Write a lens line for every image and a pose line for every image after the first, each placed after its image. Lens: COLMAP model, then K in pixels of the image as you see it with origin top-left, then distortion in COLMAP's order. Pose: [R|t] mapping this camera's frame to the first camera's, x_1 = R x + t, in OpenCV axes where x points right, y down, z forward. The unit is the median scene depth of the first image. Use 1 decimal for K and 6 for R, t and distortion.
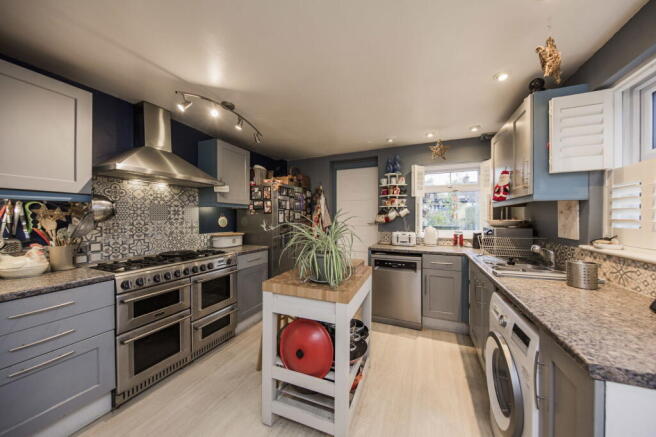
lens RADIAL K [[222.4, 0, 327.6], [0, 222.4, 219.0], [0, 0, 1]] dist [0.001705, -0.000017]
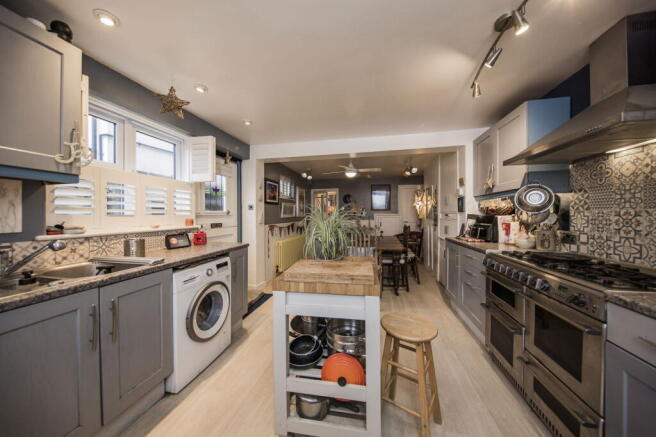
lens RADIAL K [[216.2, 0, 330.7], [0, 216.2, 215.0], [0, 0, 1]] dist [-0.001470, -0.000238]
pose [[-0.975718, 0.002517, -0.219016, 0.119773], [0.000330, 0.999950, 0.010024, 0.014771], [0.219030, 0.009709, -0.975670, 1.127568]]
